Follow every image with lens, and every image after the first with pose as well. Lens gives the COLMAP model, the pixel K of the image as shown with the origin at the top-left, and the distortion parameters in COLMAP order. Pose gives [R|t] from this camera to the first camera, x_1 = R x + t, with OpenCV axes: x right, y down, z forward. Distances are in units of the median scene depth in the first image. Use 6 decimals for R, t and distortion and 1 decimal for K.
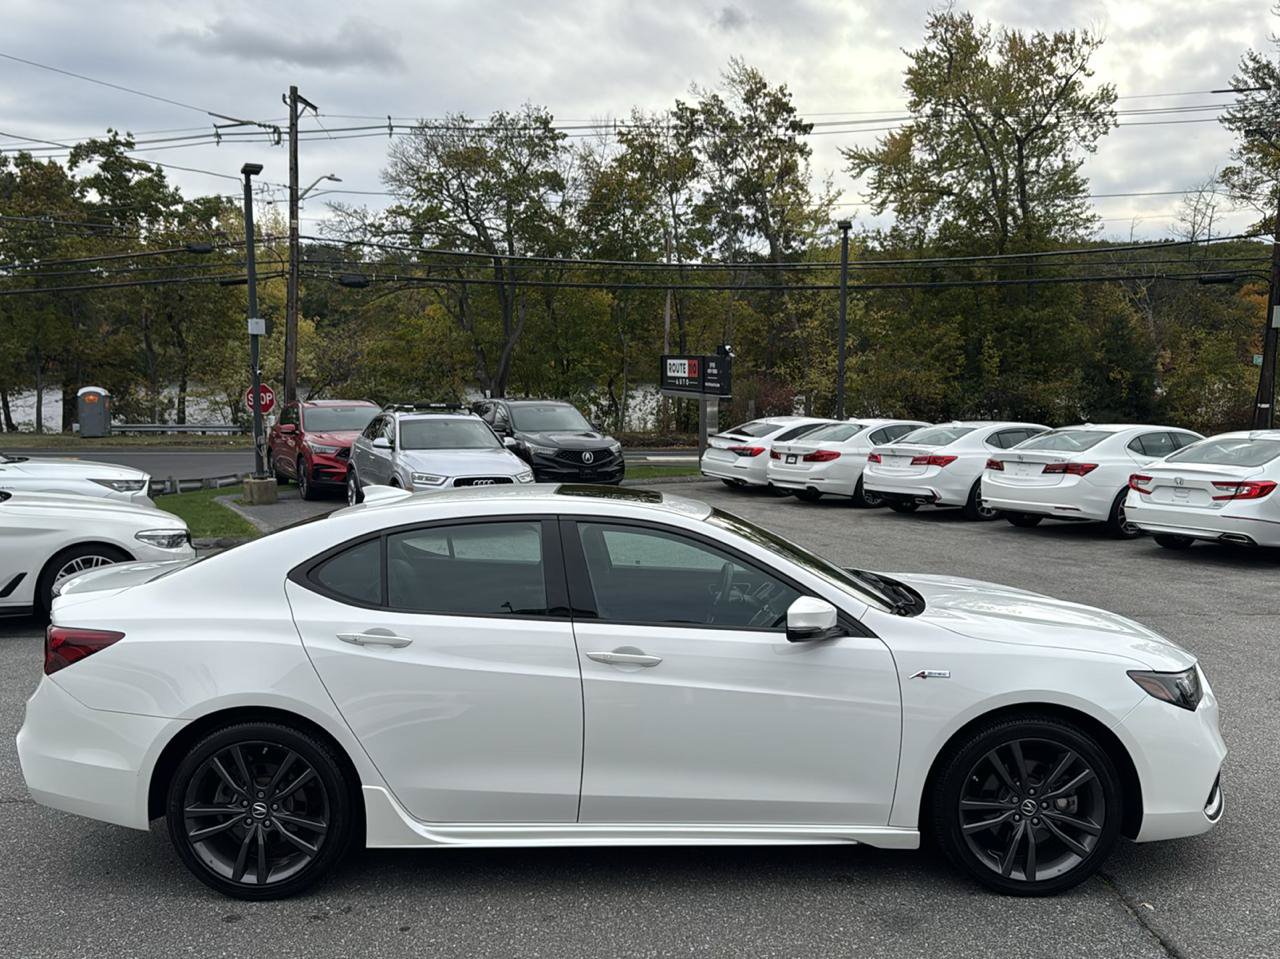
lens RADIAL K [[1145.0, 0, 636.3], [0, 1145.0, 480.6], [0, 0, 1]] dist [0.174531, -0.350087]
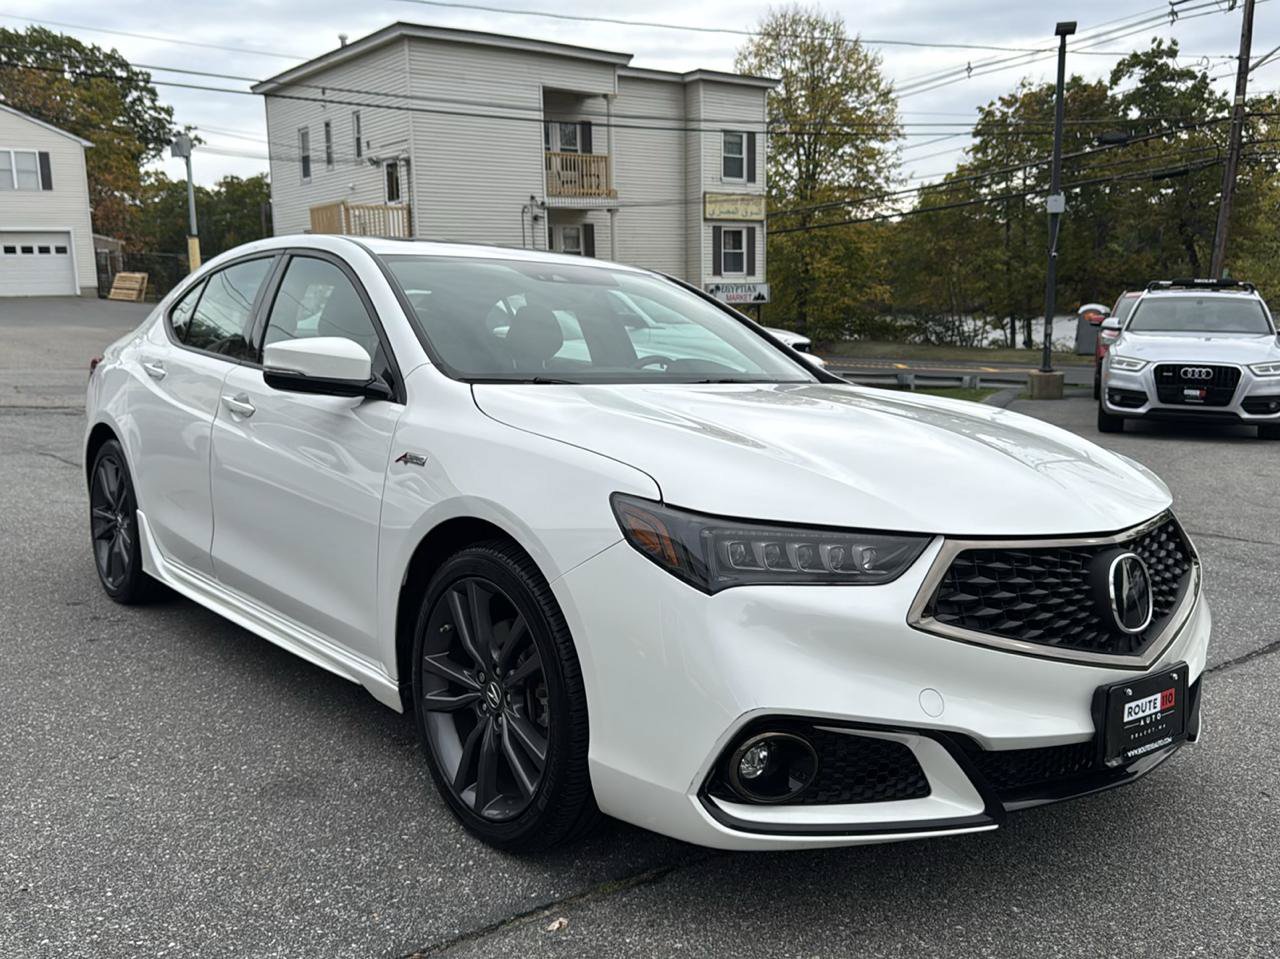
lens RADIAL K [[1151.6, 0, 640.0], [0, 1151.6, 479.5], [0, 0, 1]] dist [0.116799, -0.215332]
pose [[0.627797, 0.113698, -0.770029, 0.174550], [-0.073360, 0.993513, 0.086887, 0.023377], [0.774913, 0.001942, 0.632065, 0.142558]]
